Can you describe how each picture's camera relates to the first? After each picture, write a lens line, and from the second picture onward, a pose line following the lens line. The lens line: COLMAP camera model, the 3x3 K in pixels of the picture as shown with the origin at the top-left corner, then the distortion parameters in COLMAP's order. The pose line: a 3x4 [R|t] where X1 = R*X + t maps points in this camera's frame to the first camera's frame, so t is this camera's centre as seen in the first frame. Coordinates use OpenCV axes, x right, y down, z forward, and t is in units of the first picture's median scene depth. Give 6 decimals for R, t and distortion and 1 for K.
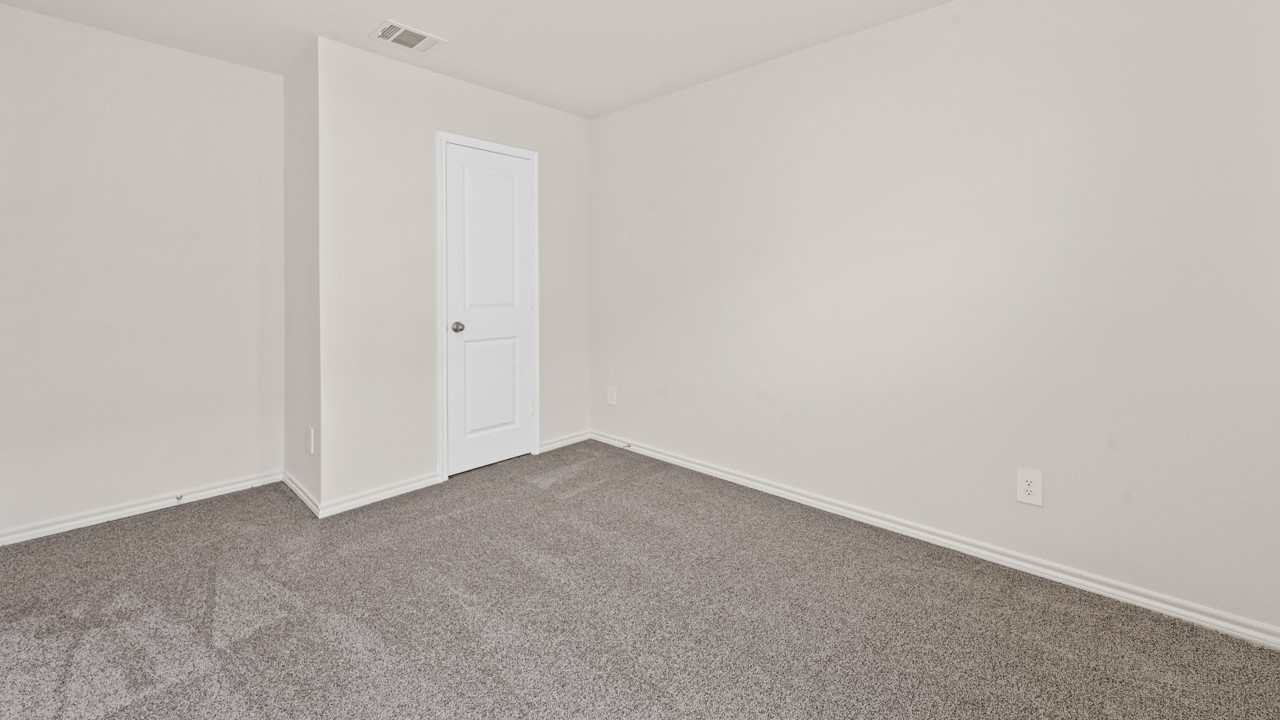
lens RADIAL K [[515.8, 0, 639.5], [0, 515.8, 295.1], [0, 0, 1]] dist [0.000932, 0.000097]
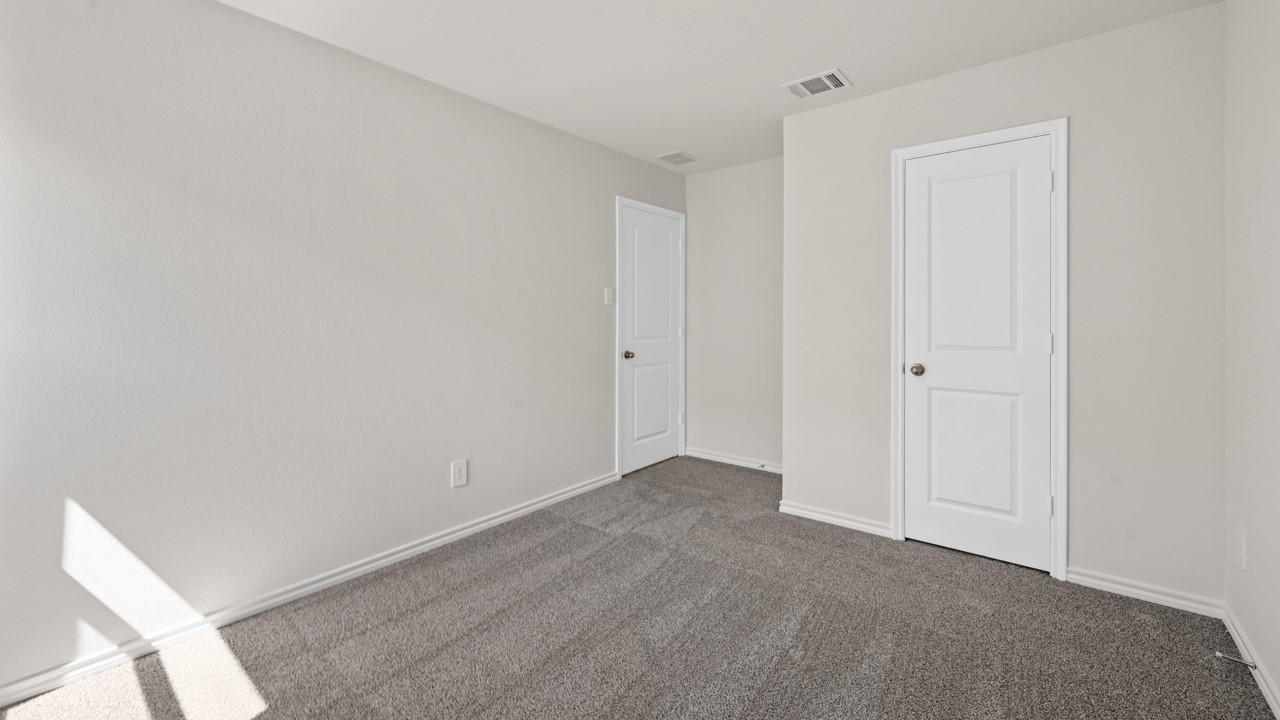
lens RADIAL K [[515.9, 0, 637.1], [0, 515.9, 327.4], [0, 0, 1]] dist [0.000397, 0.000063]
pose [[0.057529, 0.013452, -0.998253, 0.570309], [-0.017619, 0.999767, 0.012457, -0.013506], [0.998188, 0.016872, 0.057752, 0.572629]]
